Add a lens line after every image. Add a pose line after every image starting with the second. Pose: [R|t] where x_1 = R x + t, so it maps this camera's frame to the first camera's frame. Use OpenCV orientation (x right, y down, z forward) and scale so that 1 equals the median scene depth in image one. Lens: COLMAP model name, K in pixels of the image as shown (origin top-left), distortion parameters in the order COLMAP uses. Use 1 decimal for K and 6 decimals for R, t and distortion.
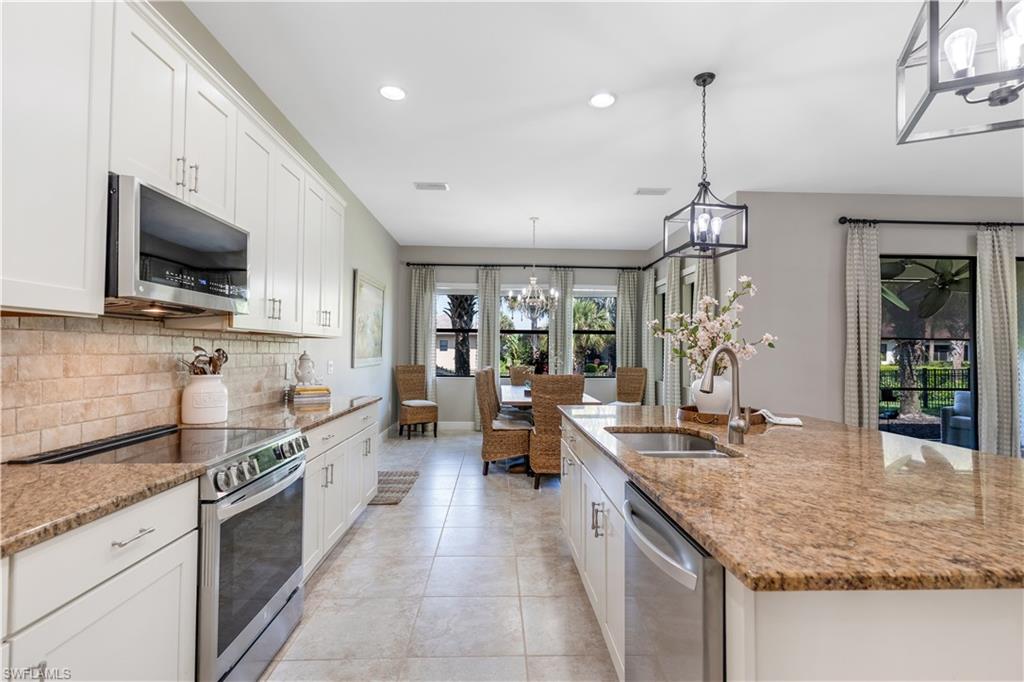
lens RADIAL K [[495.1, 0, 511.3], [0, 495.1, 335.0], [0, 0, 1]] dist [0.000835, 0.000774]
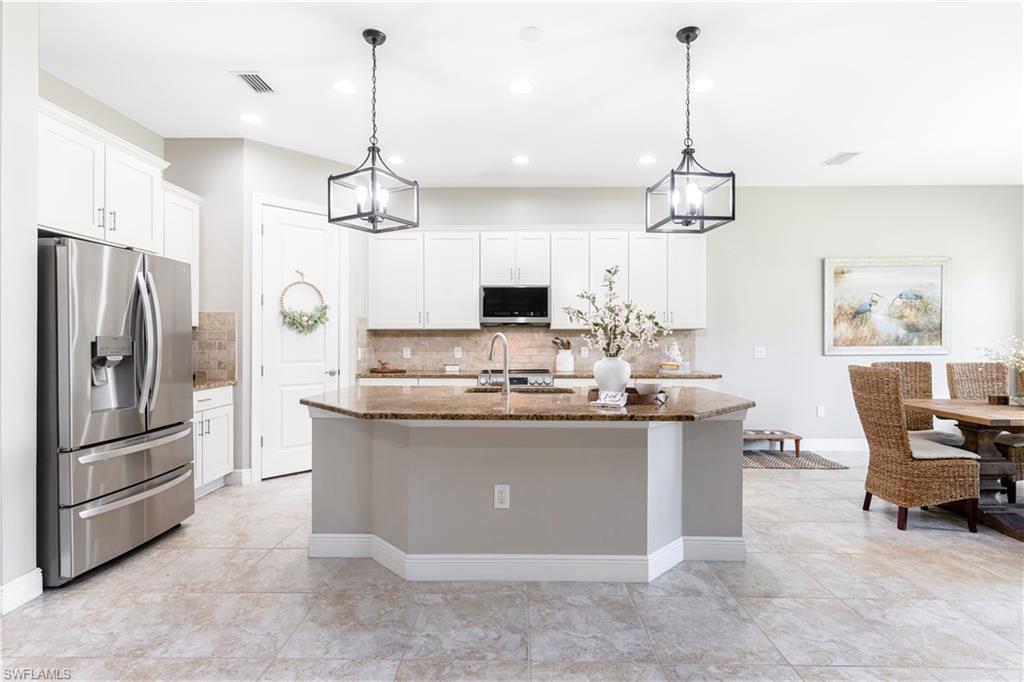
lens RADIAL K [[495.1, 0, 511.3], [0, 495.1, 335.0], [0, 0, 1]] dist [0.000835, 0.000774]
pose [[-0.046797, -0.016367, -0.998770, 0.766173], [0.033598, 0.999274, -0.017950, 0.021758], [0.998339, -0.034397, -0.046213, 0.414290]]
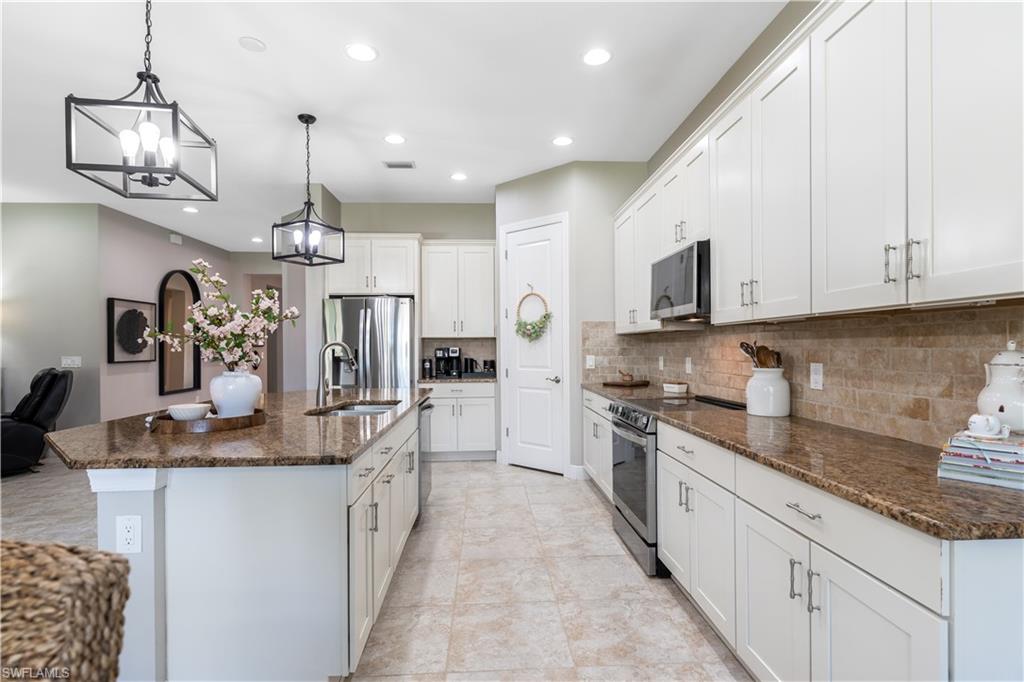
lens RADIAL K [[499.0, 0, 512.0], [0, 499.0, 341.0], [0, 0, 1]] dist [0.035134, 0.000395]
pose [[-0.999627, -0.001677, -0.027266, -0.031887], [-0.000419, 0.998938, -0.046080, 0.034936], [0.027314, -0.046051, -0.998566, 0.964354]]
